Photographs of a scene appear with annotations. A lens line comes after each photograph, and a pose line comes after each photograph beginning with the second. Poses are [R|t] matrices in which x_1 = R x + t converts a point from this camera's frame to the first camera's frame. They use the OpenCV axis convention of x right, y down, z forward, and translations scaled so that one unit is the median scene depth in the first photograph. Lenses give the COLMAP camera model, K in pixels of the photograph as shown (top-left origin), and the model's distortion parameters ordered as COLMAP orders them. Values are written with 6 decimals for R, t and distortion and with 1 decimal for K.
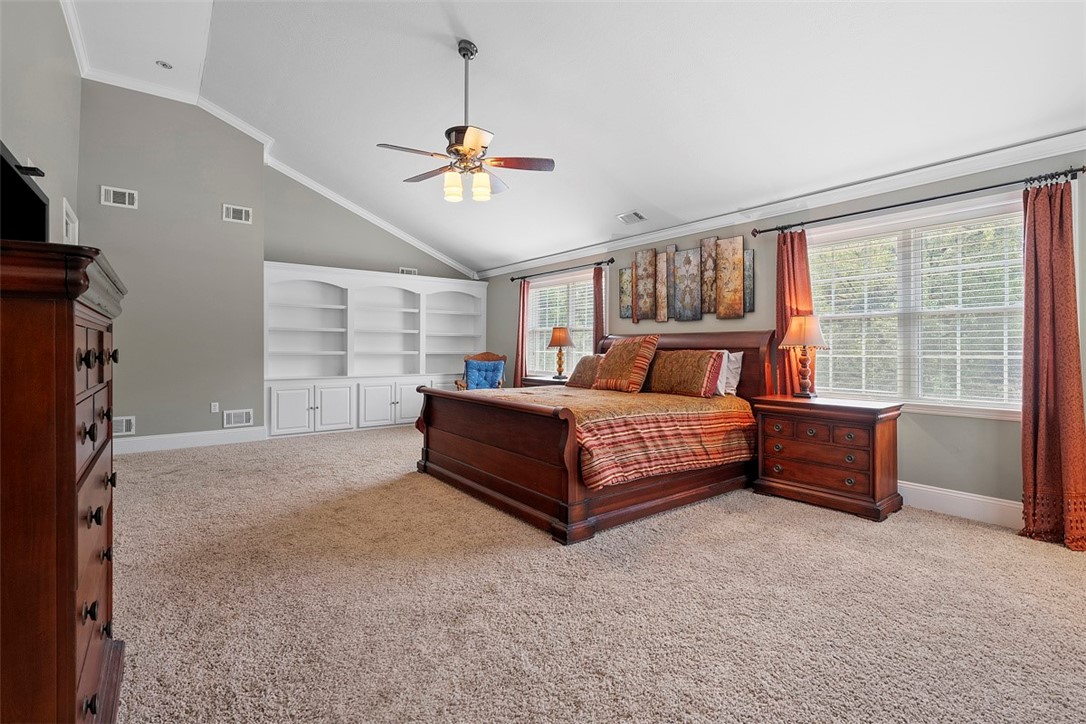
lens RADIAL K [[498.1, 0, 549.3], [0, 498.1, 353.7], [0, 0, 1]] dist [-0.008492, 0.000984]
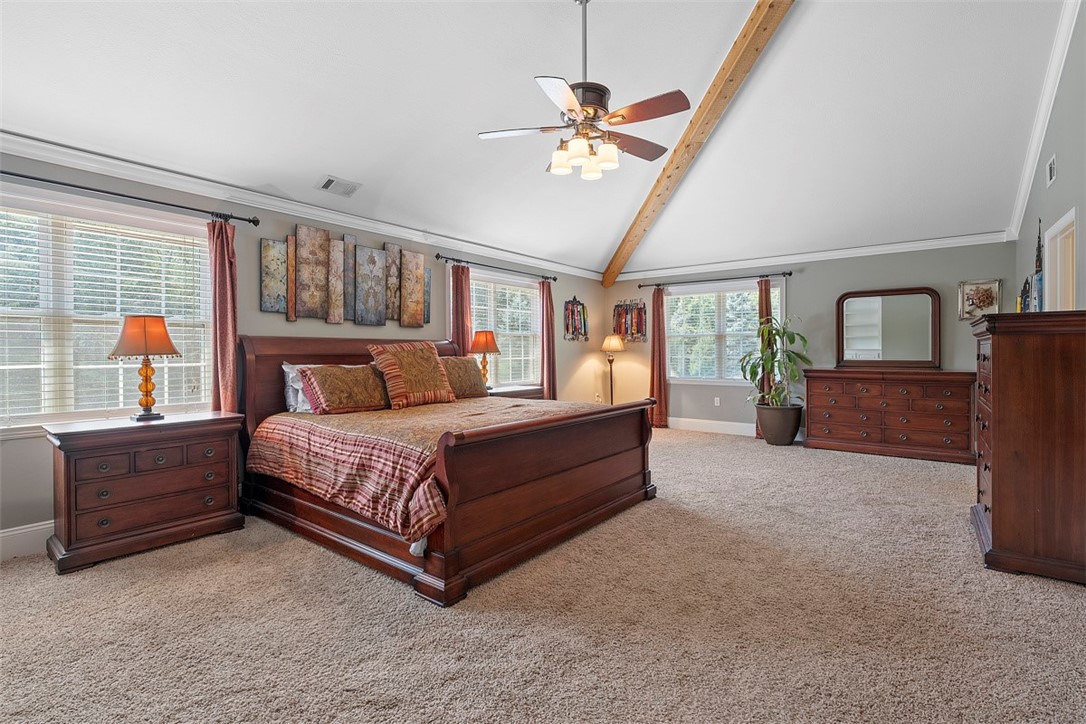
lens RADIAL K [[498.1, 0, 549.3], [0, 498.1, 356.1], [0, 0, 1]] dist [-0.008492, 0.000984]
pose [[-0.259550, -0.003826, 0.965722, -0.677179], [0.019643, 0.999764, 0.009240, -0.011896], [-0.965530, 0.021368, -0.259413, 0.906946]]
